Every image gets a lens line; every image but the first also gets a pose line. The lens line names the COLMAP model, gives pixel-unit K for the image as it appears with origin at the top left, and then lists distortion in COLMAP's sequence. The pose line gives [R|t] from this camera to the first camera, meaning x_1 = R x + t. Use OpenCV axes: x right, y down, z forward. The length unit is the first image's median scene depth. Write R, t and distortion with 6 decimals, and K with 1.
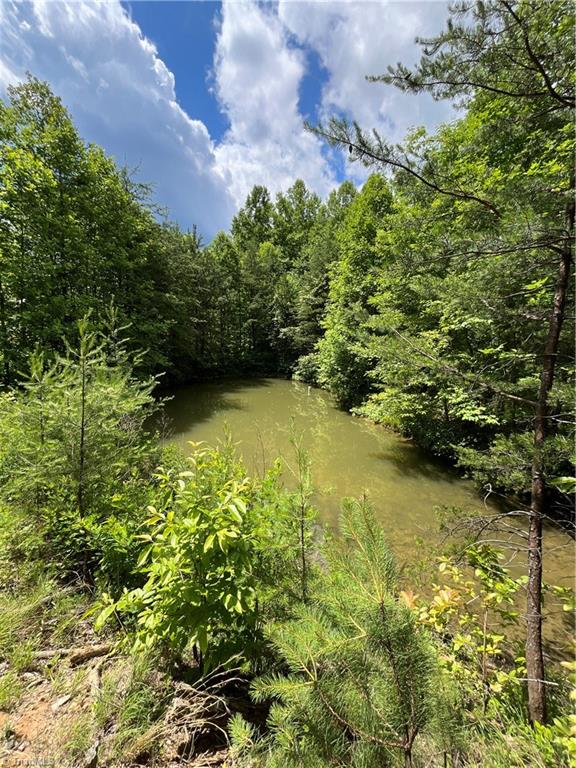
lens RADIAL K [[306.0, 0, 288.0], [0, 306.0, 385.7], [0, 0, 1]] dist [-0.002890, -0.000851]
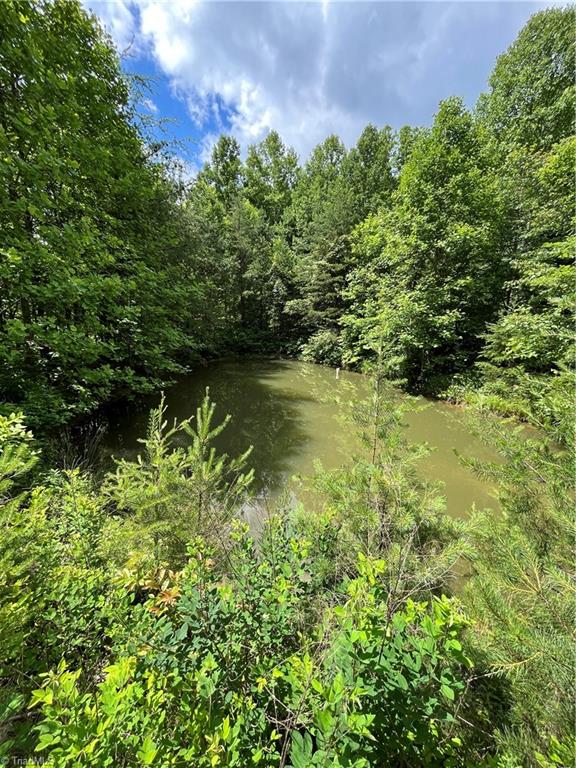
lens RADIAL K [[311.4, 0, 289.9], [0, 311.4, 382.1], [0, 0, 1]] dist [-0.001416, -0.000065]
pose [[0.985635, -0.048605, 0.161741, -0.228620], [0.039887, 0.997593, 0.056717, -0.014994], [-0.164109, -0.049451, 0.985202, 0.179483]]
